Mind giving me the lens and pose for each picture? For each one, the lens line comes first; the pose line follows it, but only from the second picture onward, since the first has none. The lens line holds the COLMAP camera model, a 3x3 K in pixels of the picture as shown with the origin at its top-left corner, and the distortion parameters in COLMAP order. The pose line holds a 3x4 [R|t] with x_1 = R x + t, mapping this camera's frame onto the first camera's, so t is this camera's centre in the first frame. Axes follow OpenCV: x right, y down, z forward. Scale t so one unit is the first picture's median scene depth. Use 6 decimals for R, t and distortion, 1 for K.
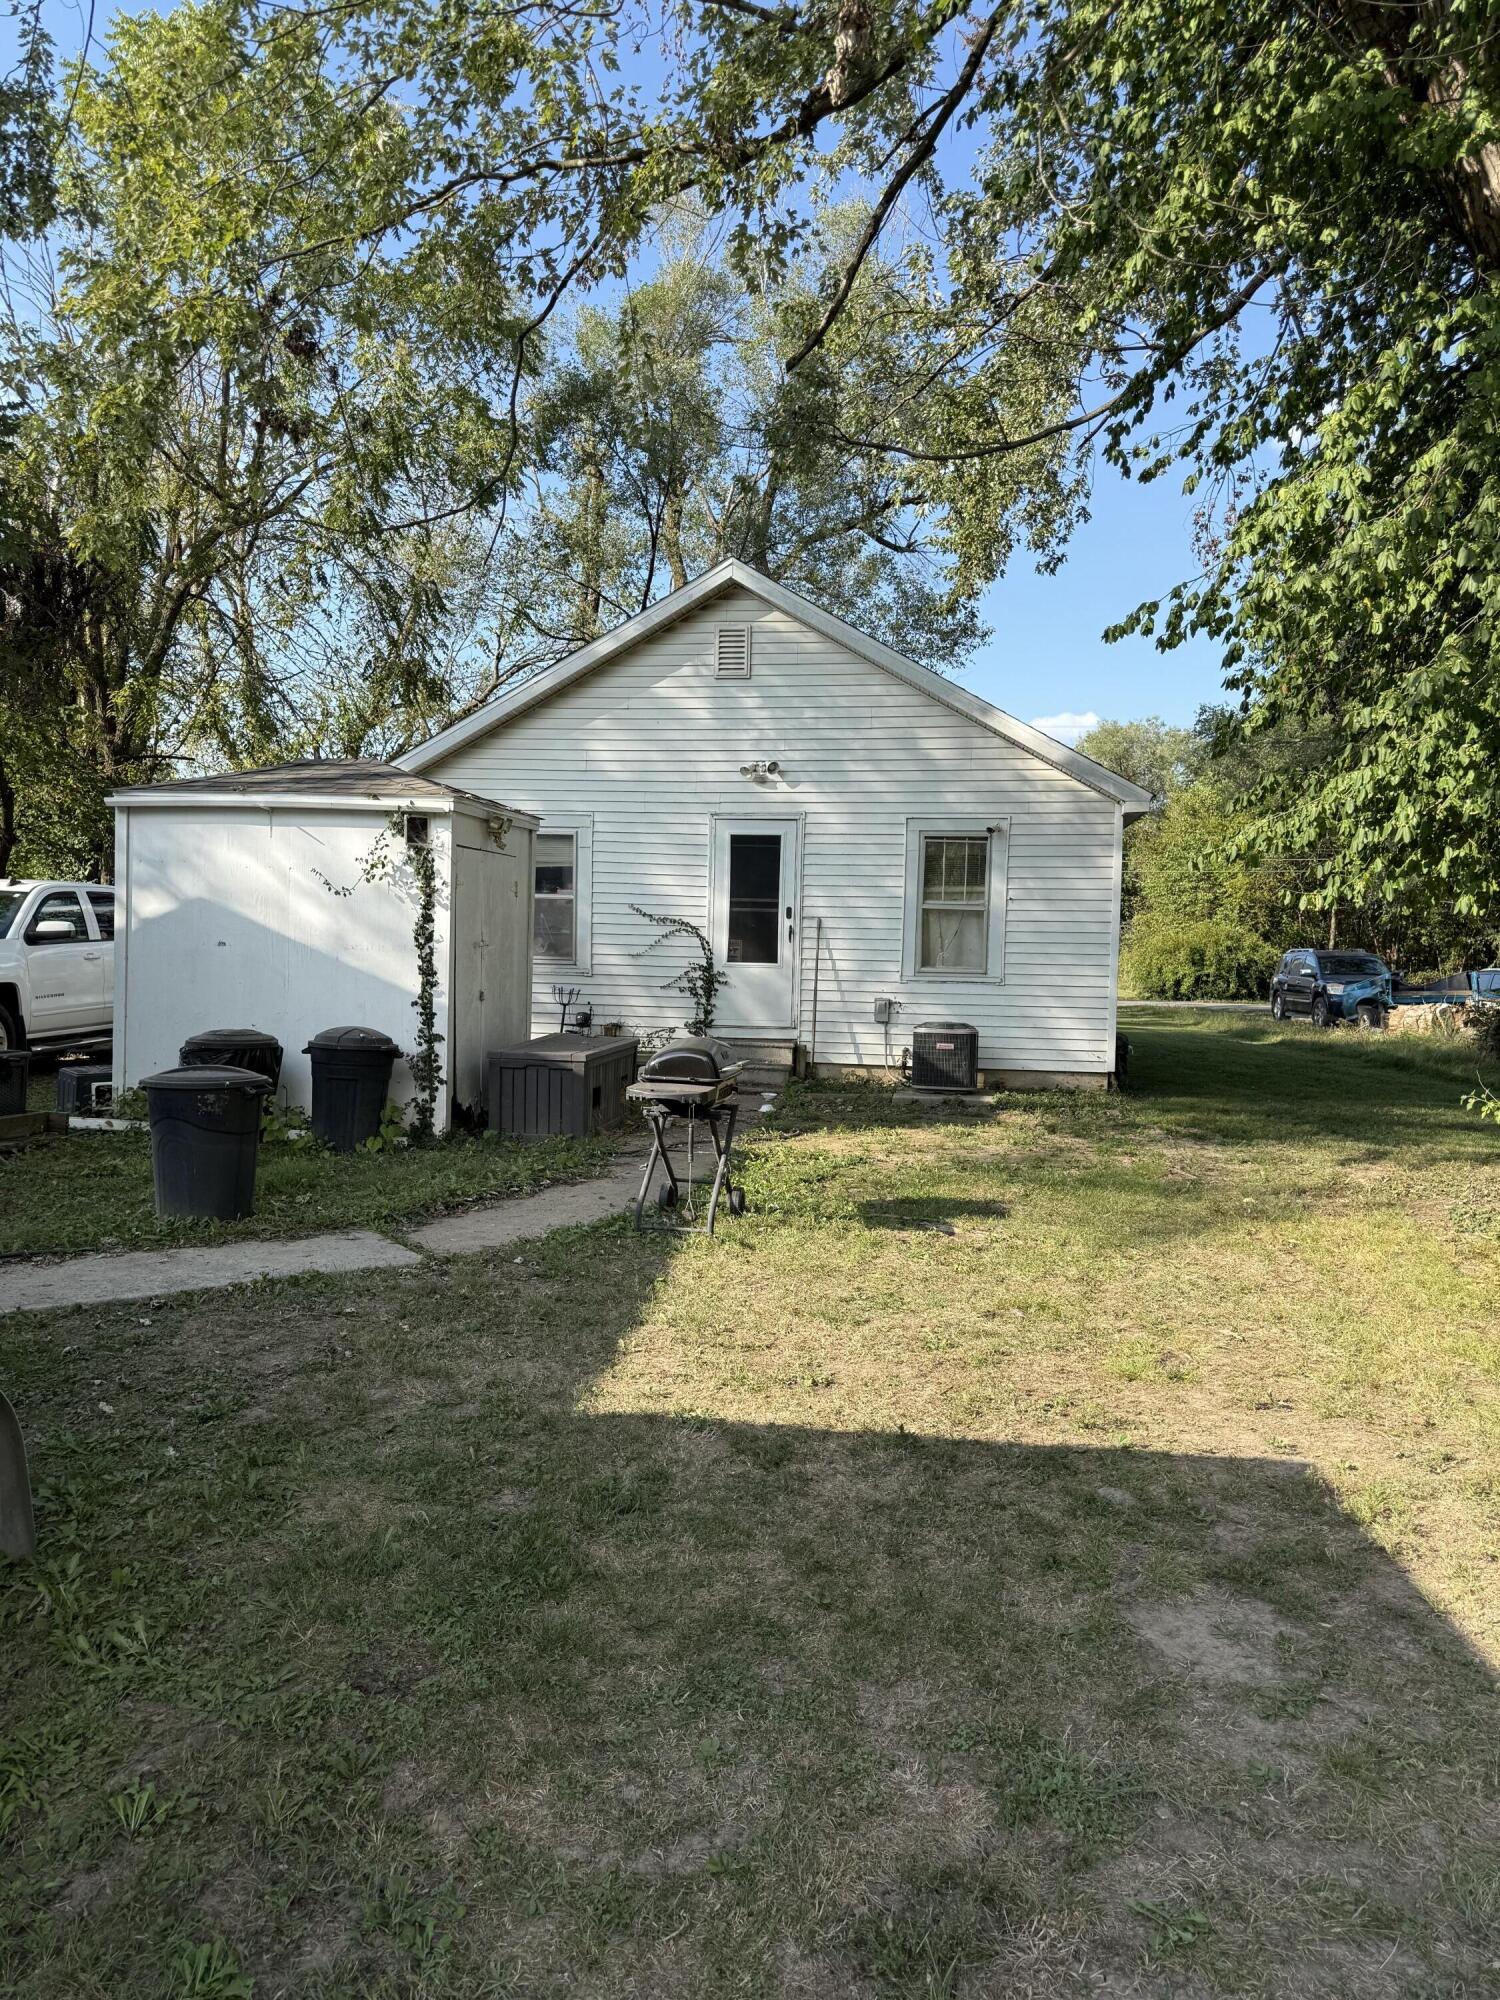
lens RADIAL K [[1389.2, 0, 750.0], [0, 1389.2, 1000.0], [0, 0, 1]] dist [0.077018, -0.001505]
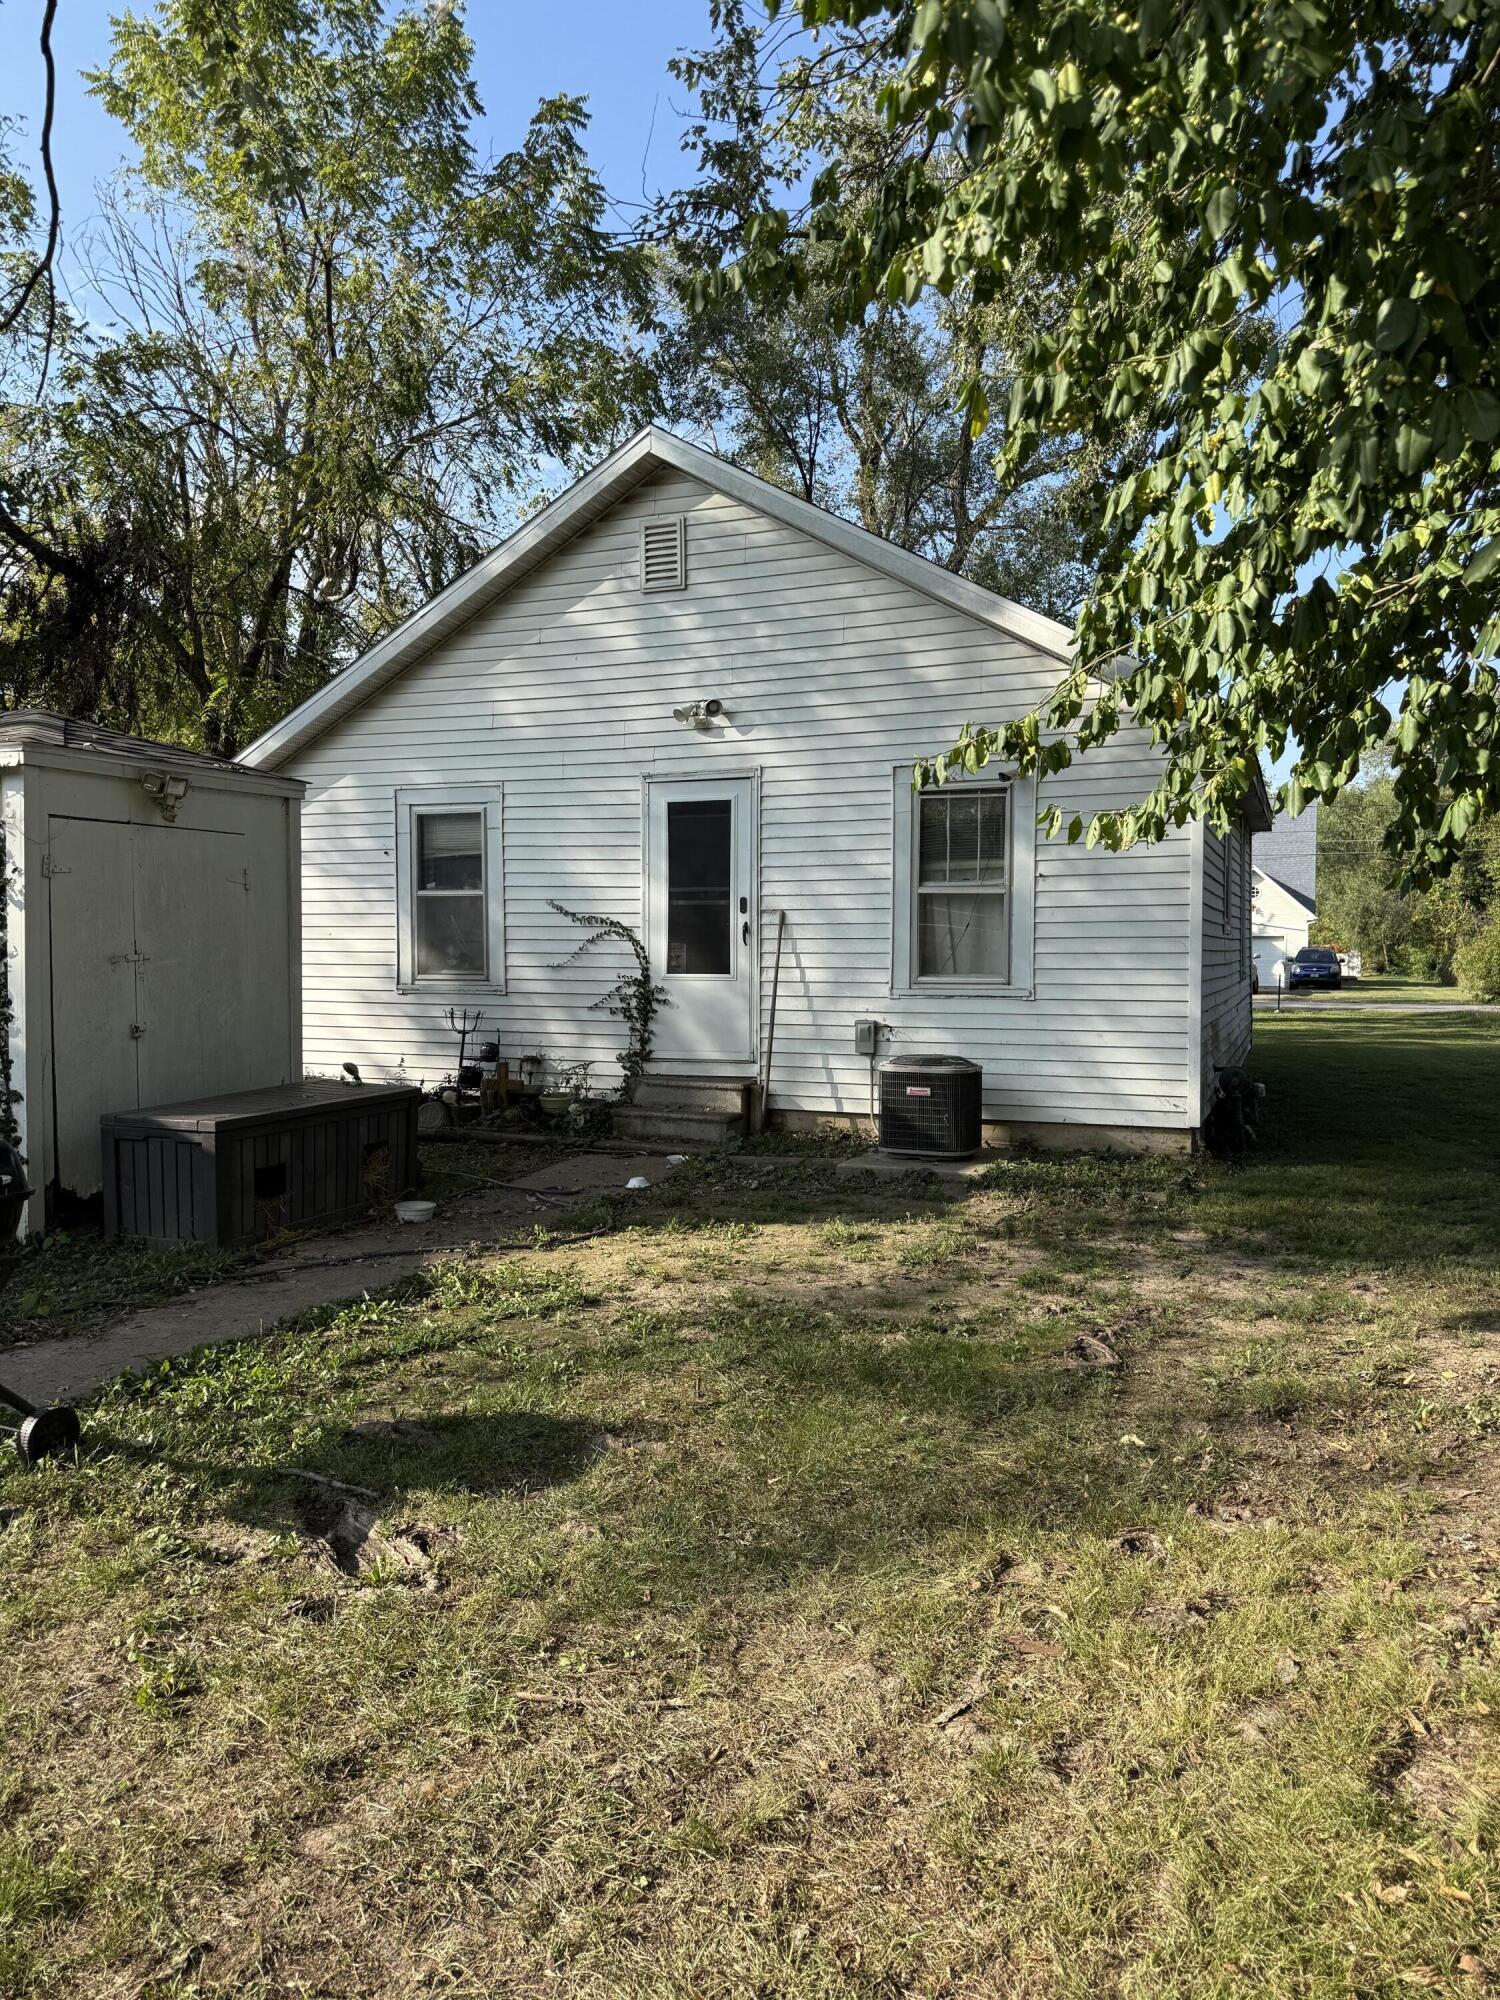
lens RADIAL K [[1389.2, 0, 750.0], [0, 1389.2, 1000.0], [0, 0, 1]] dist [0.077018, -0.001505]
pose [[0.971939, -0.013540, -0.234841, 0.204056], [0.012385, 0.999903, -0.006391, -0.007867], [0.234905, 0.003303, 0.972013, 0.287589]]
